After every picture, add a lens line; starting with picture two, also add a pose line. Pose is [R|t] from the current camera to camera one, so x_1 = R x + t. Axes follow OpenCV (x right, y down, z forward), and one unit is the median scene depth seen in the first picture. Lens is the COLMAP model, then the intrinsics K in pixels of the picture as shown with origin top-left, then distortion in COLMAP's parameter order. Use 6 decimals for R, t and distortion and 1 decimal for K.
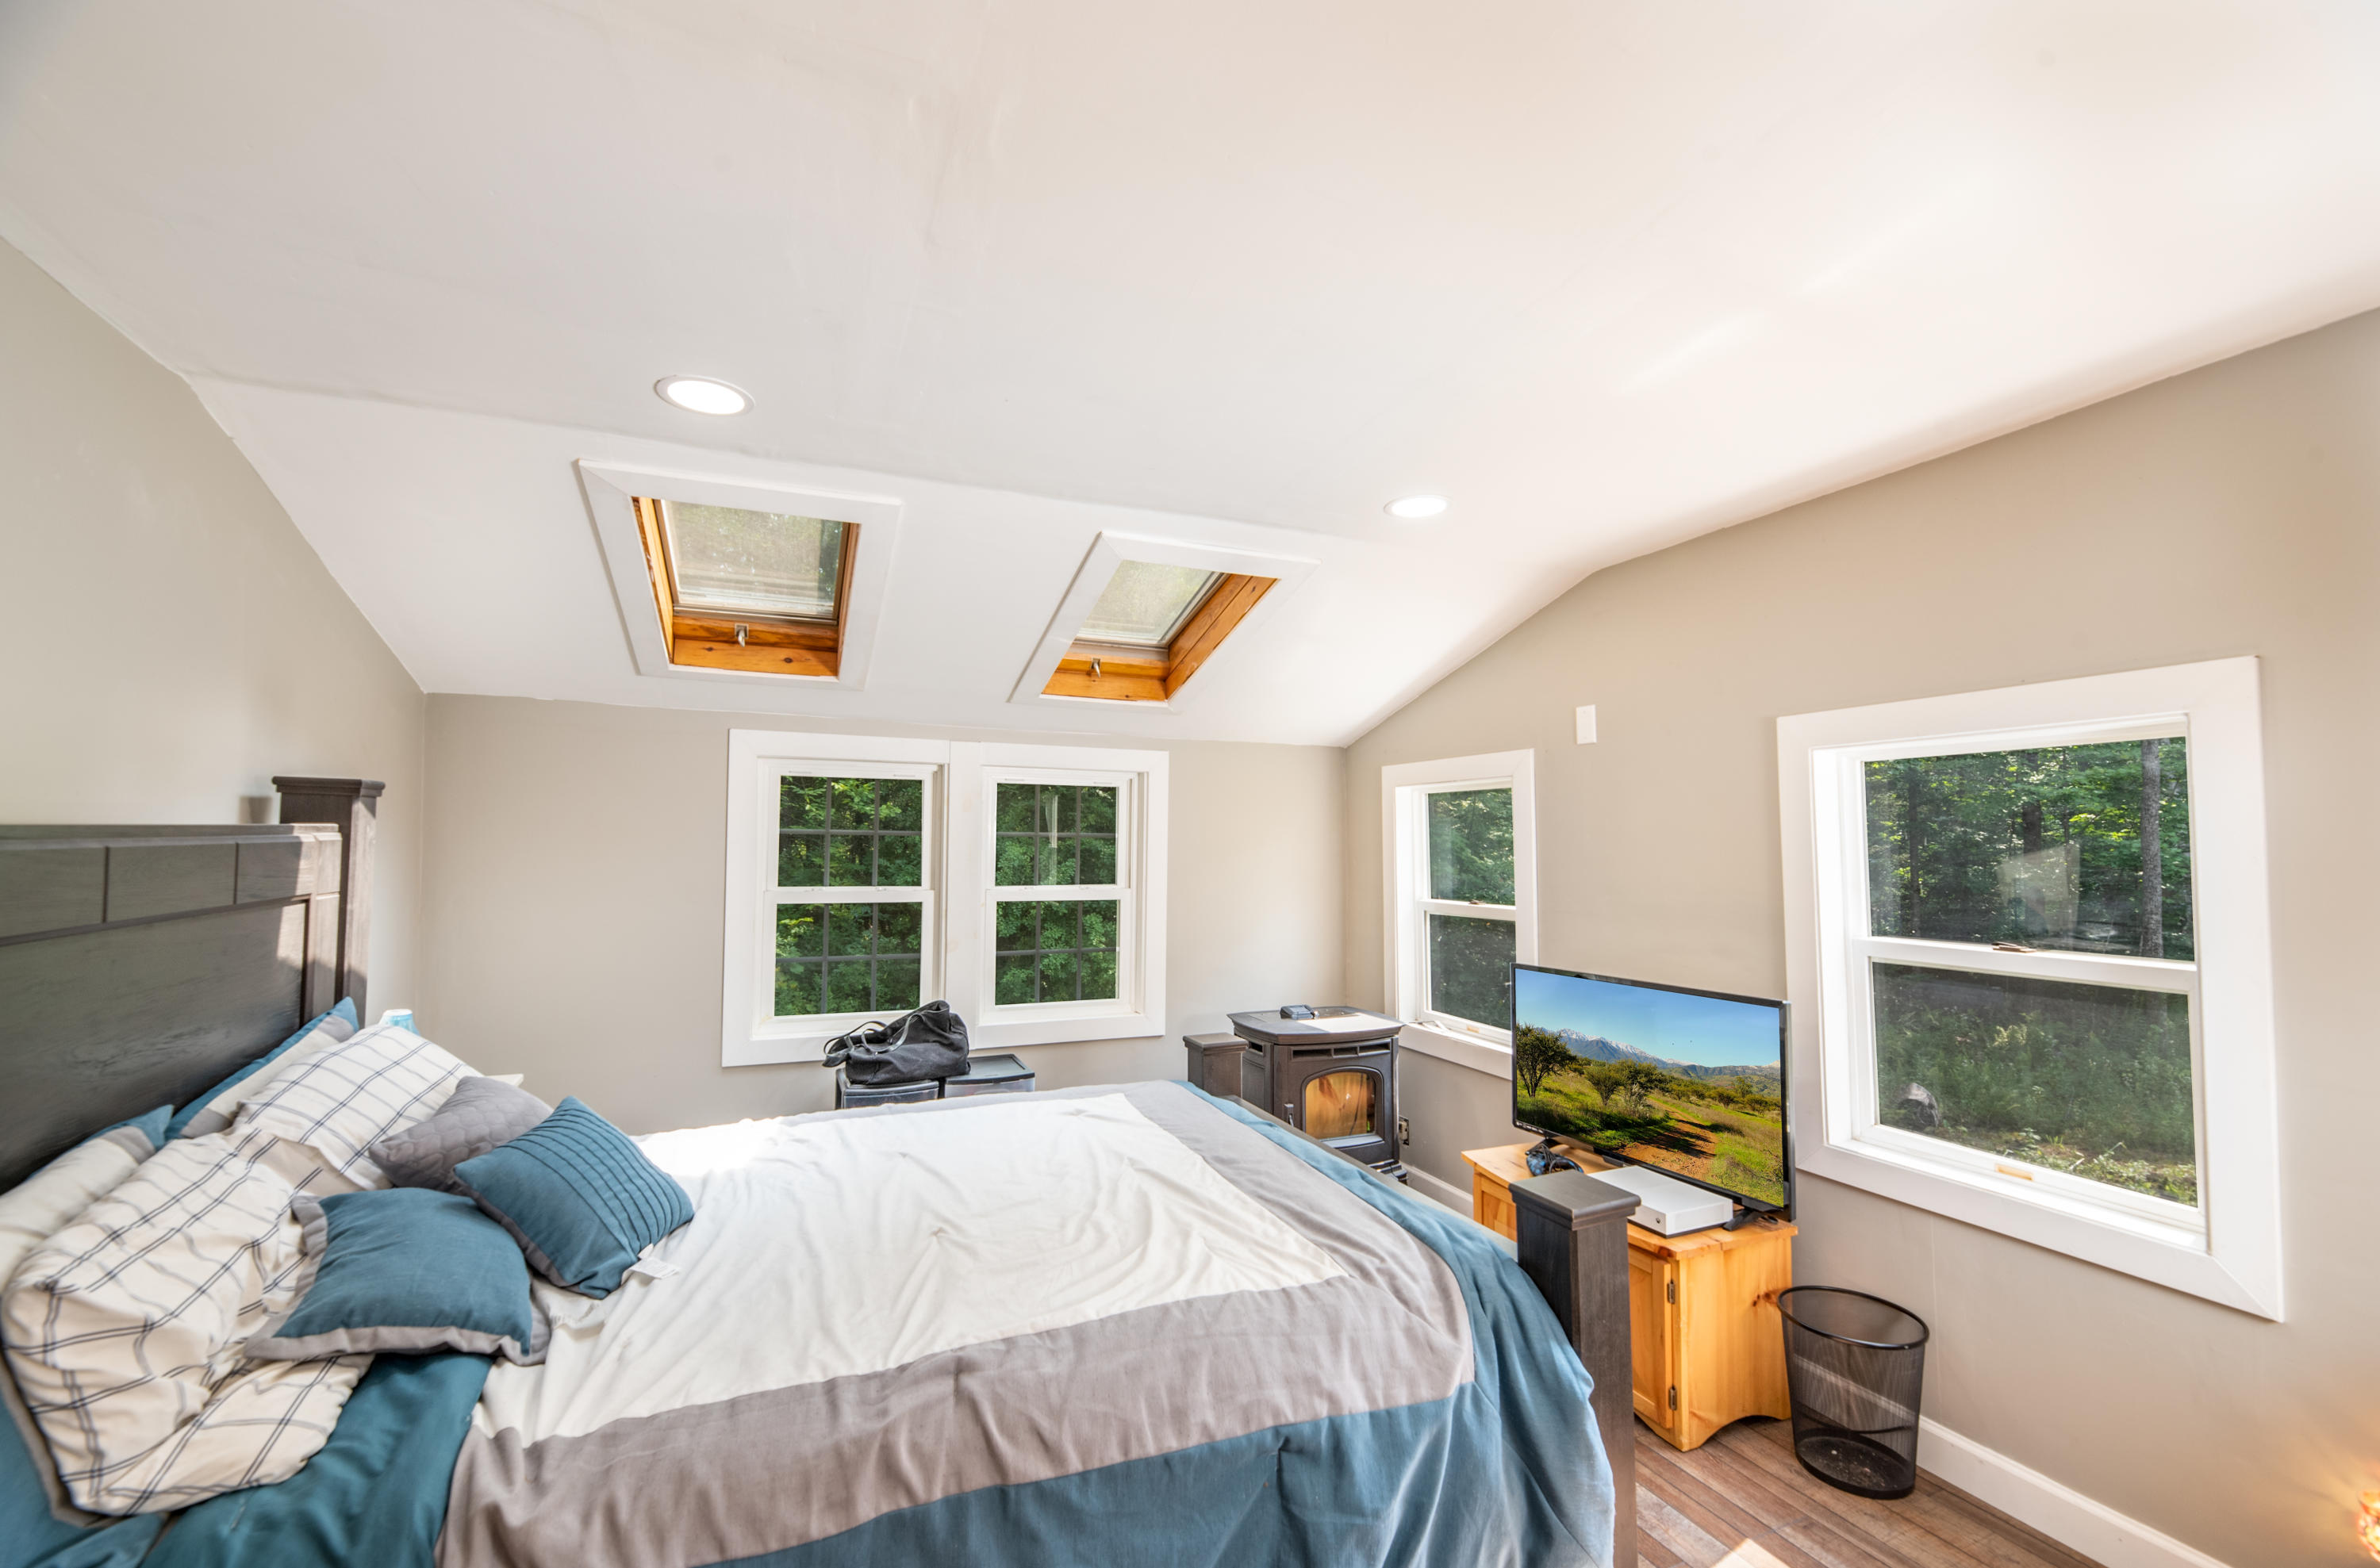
lens RADIAL K [[999.8, 0, 1187.7], [0, 999.8, 796.6], [0, 0, 1]] dist [-0.005552, -0.000862]
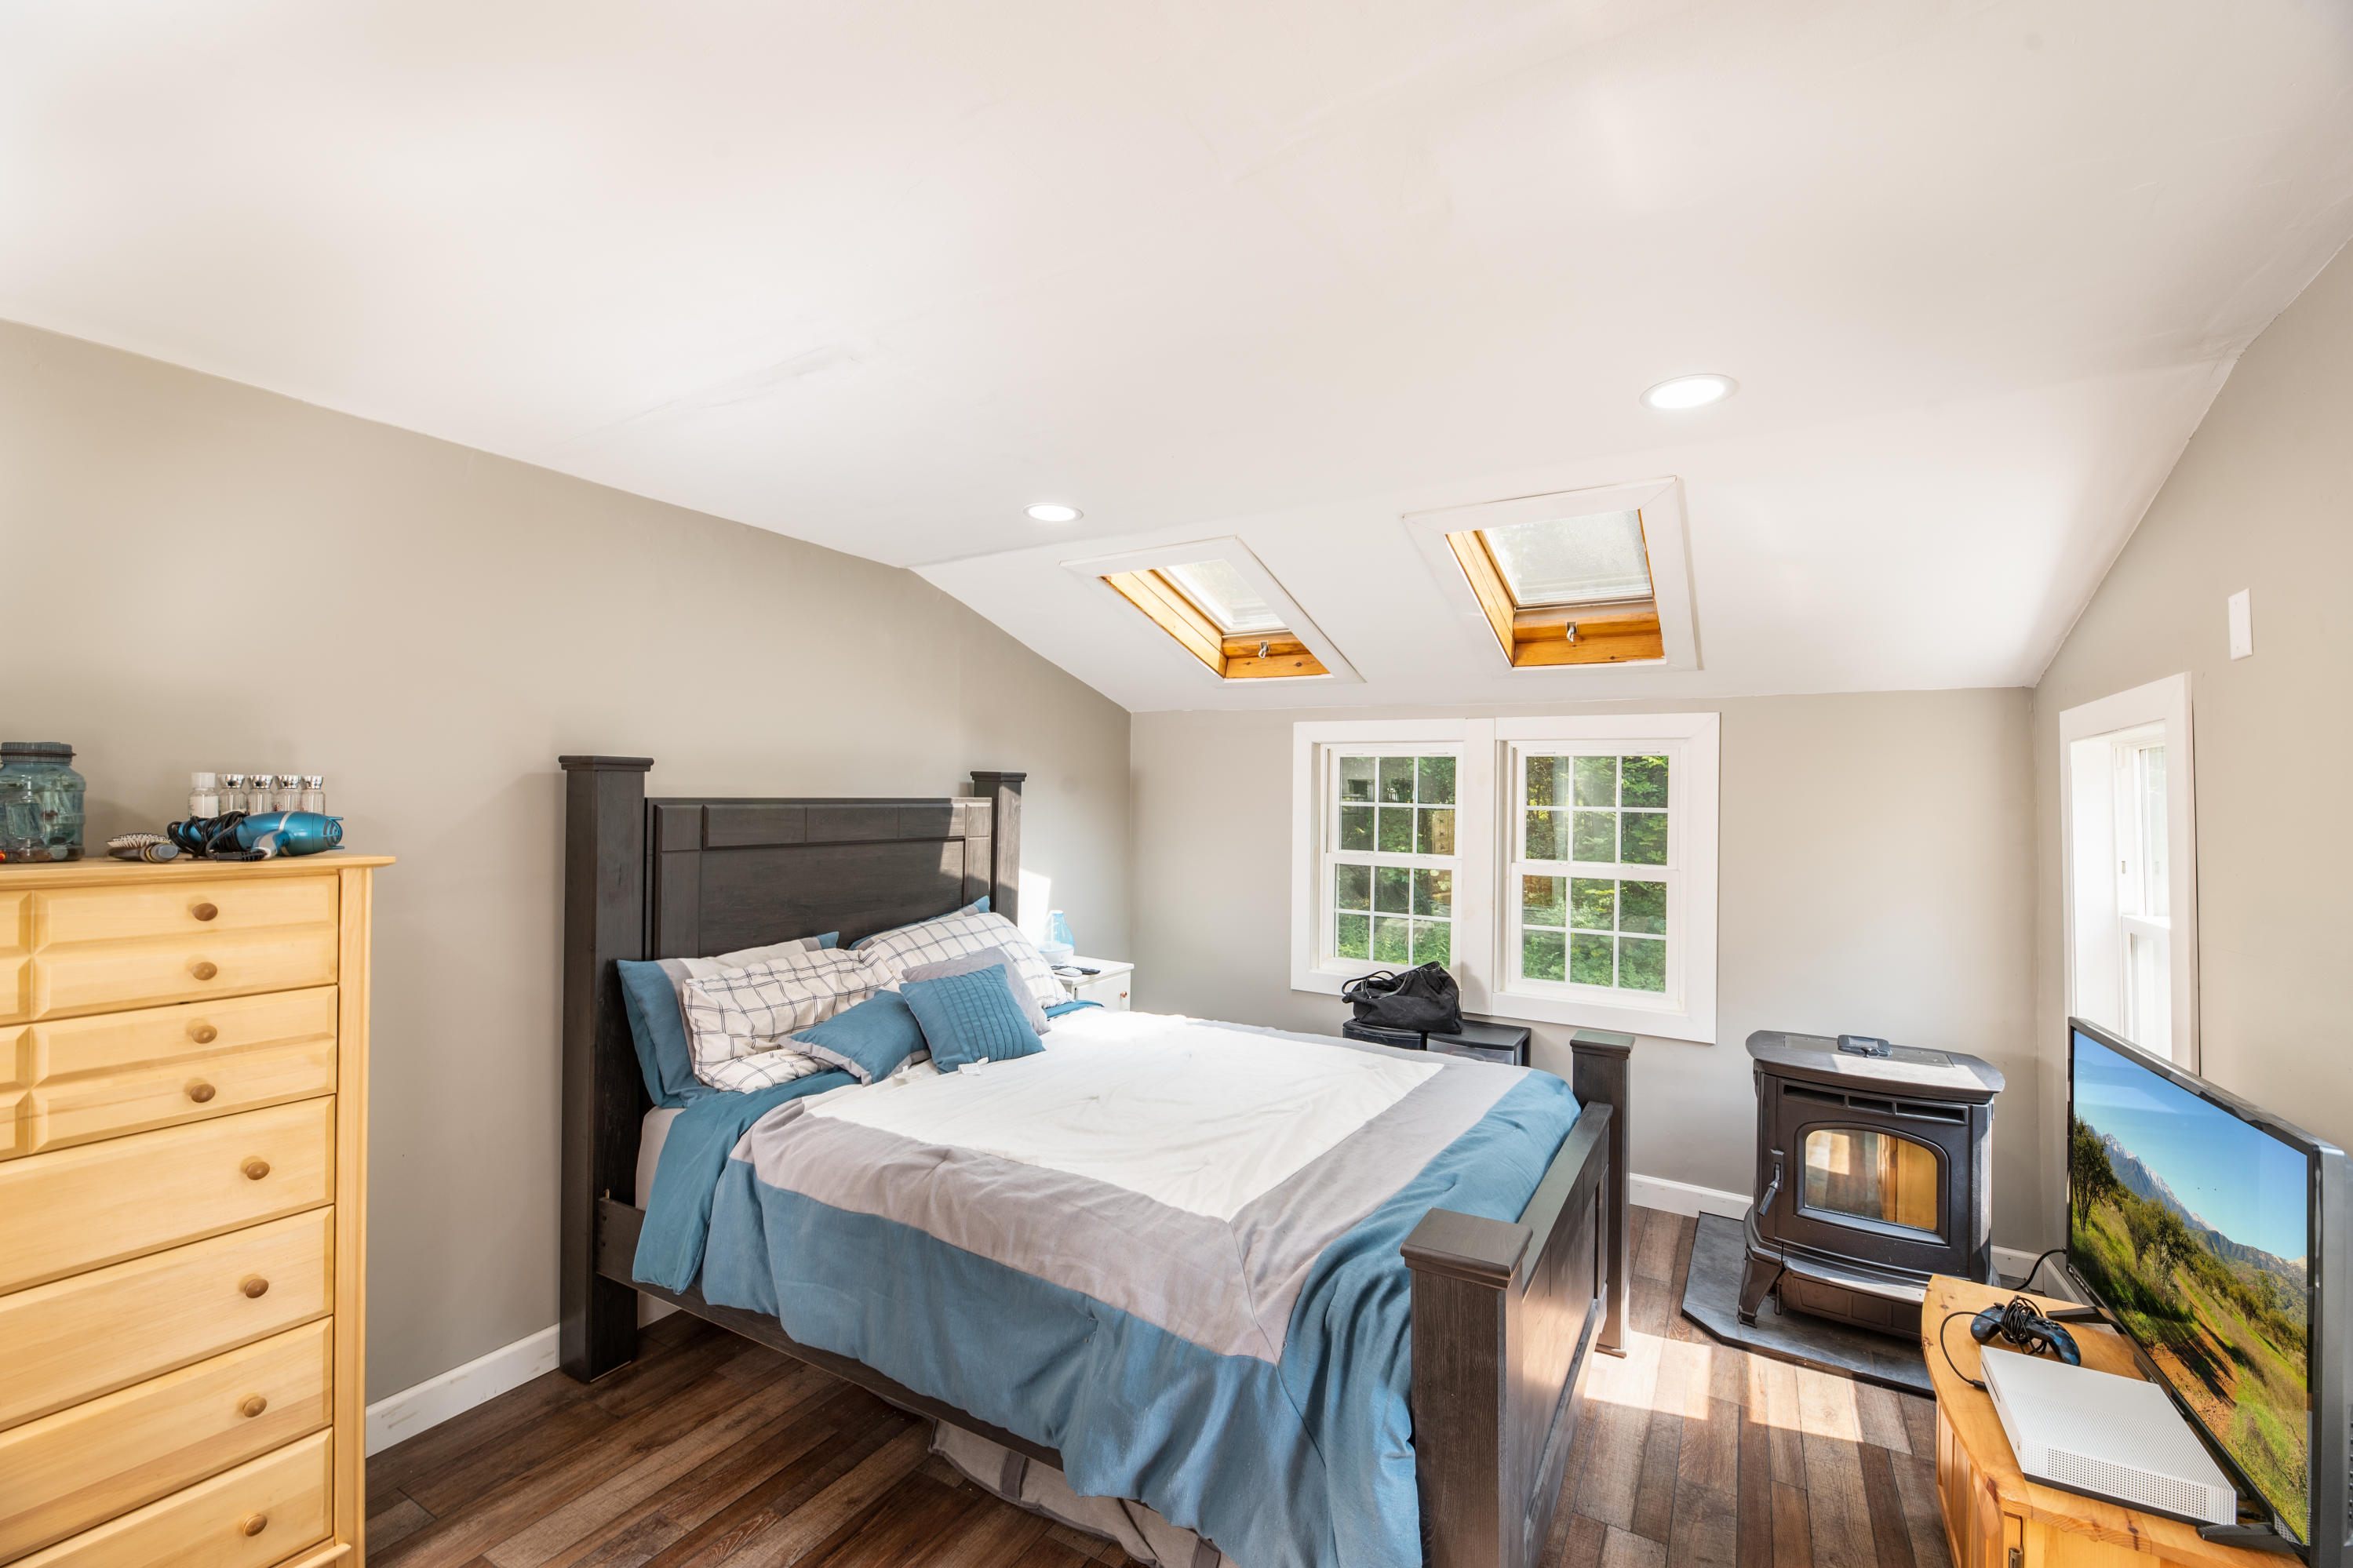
lens RADIAL K [[976.6, 0, 1187.4], [0, 976.6, 785.4], [0, 0, 1]] dist [-0.000414, -0.000874]
pose [[0.586739, -0.010976, -0.809702, 0.573649], [0.020761, 0.999783, 0.001492, 0.008223], [0.809510, -0.017686, 0.586840, 0.211116]]
